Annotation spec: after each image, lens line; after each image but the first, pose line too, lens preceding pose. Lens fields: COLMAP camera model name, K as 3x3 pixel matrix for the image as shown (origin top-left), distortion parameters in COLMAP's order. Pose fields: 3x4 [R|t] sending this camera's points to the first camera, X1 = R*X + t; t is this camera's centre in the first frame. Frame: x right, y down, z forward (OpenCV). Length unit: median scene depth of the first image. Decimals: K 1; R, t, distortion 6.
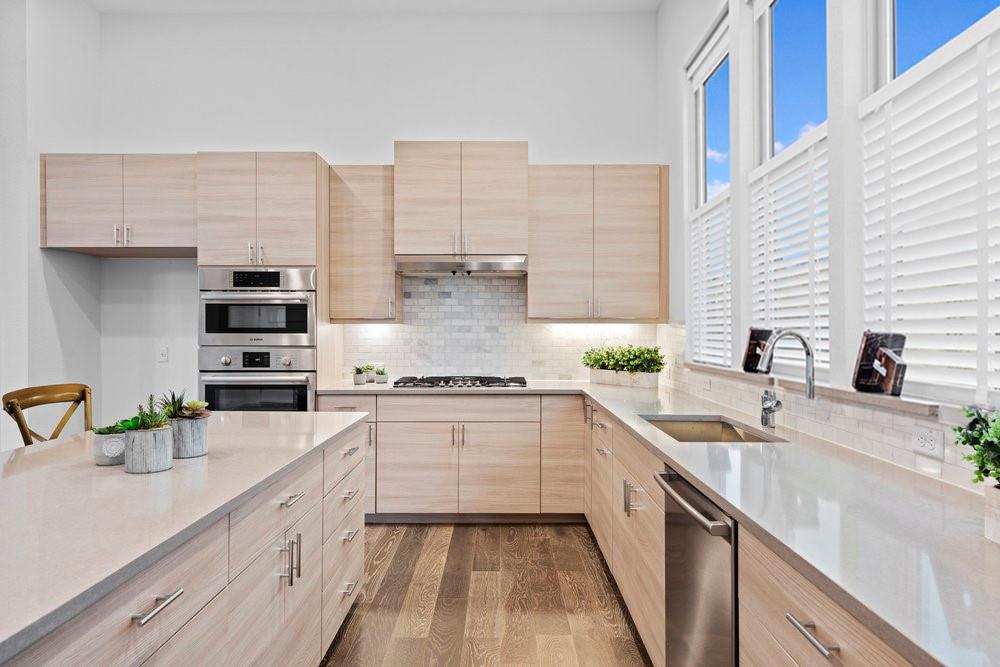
lens RADIAL K [[631.7, 0, 497.2], [0, 631.7, 328.6], [0, 0, 1]] dist [0.027366, -0.034927]
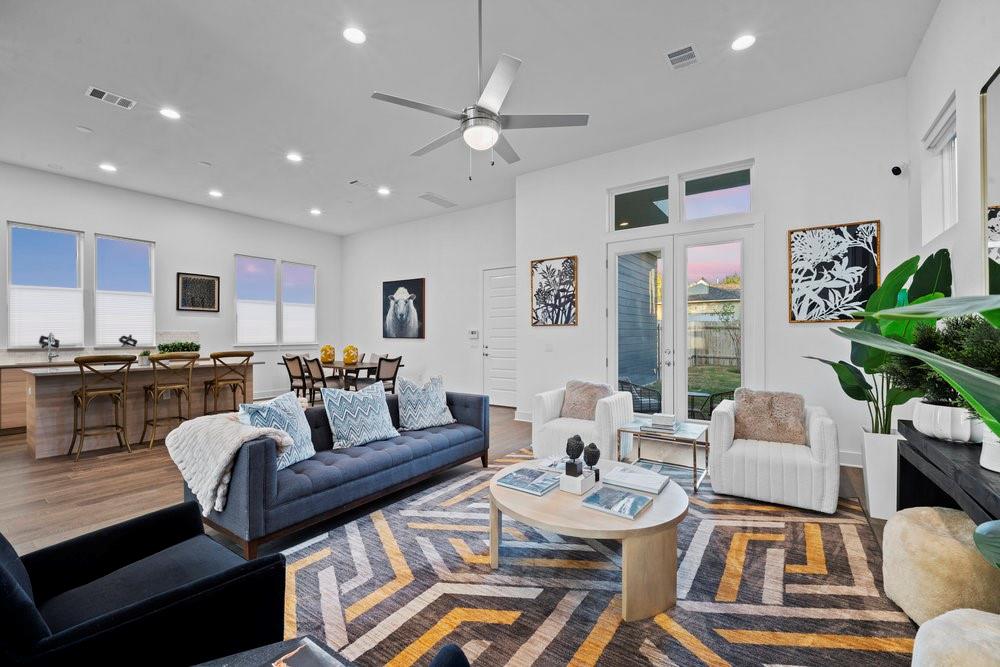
lens RADIAL K [[412.8, 0, 502.0], [0, 412.8, 334.8], [0, 0, 1]] dist [-0.000949, -0.007896]
pose [[-0.827737, 0.003783, 0.561104, -1.829957], [0.005214, 0.999986, 0.000951, 0.008726], [-0.561092, 0.003713, -0.827745, 0.913957]]
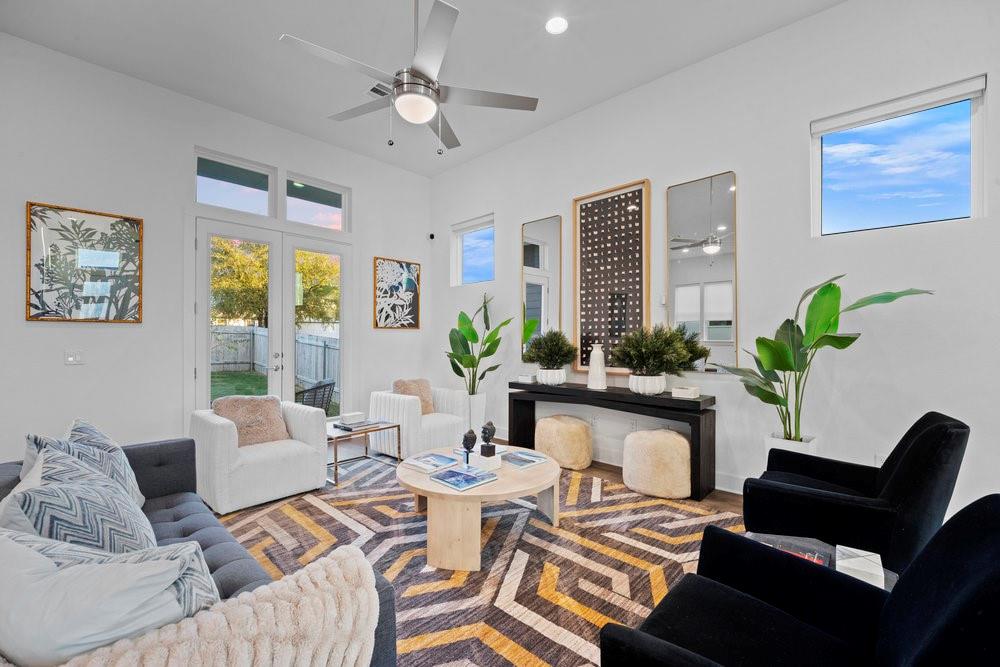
lens RADIAL K [[412.8, 0, 504.8], [0, 412.8, 337.0], [0, 0, 1]] dist [-0.000949, -0.007896]
pose [[-0.671623, 0.000092, -0.740893, -1.141002], [-0.003334, 0.999989, 0.003147, 0.005912], [0.740885, 0.004583, -0.671616, 0.863492]]
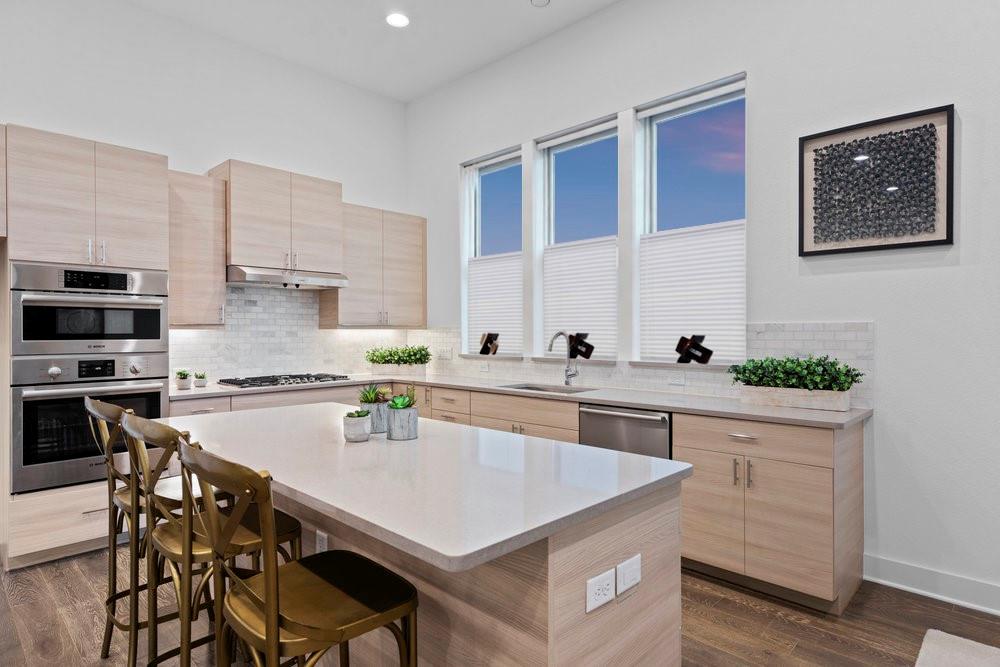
lens RADIAL K [[549.4, 0, 497.1], [0, 549.4, 334.1], [0, 0, 1]] dist [0.013586, -0.003669]
pose [[0.688916, -0.005217, 0.724823, -0.546753], [0.004976, 0.999985, 0.002468, 0.000147], [-0.724824, 0.001906, 0.688931, 0.031446]]
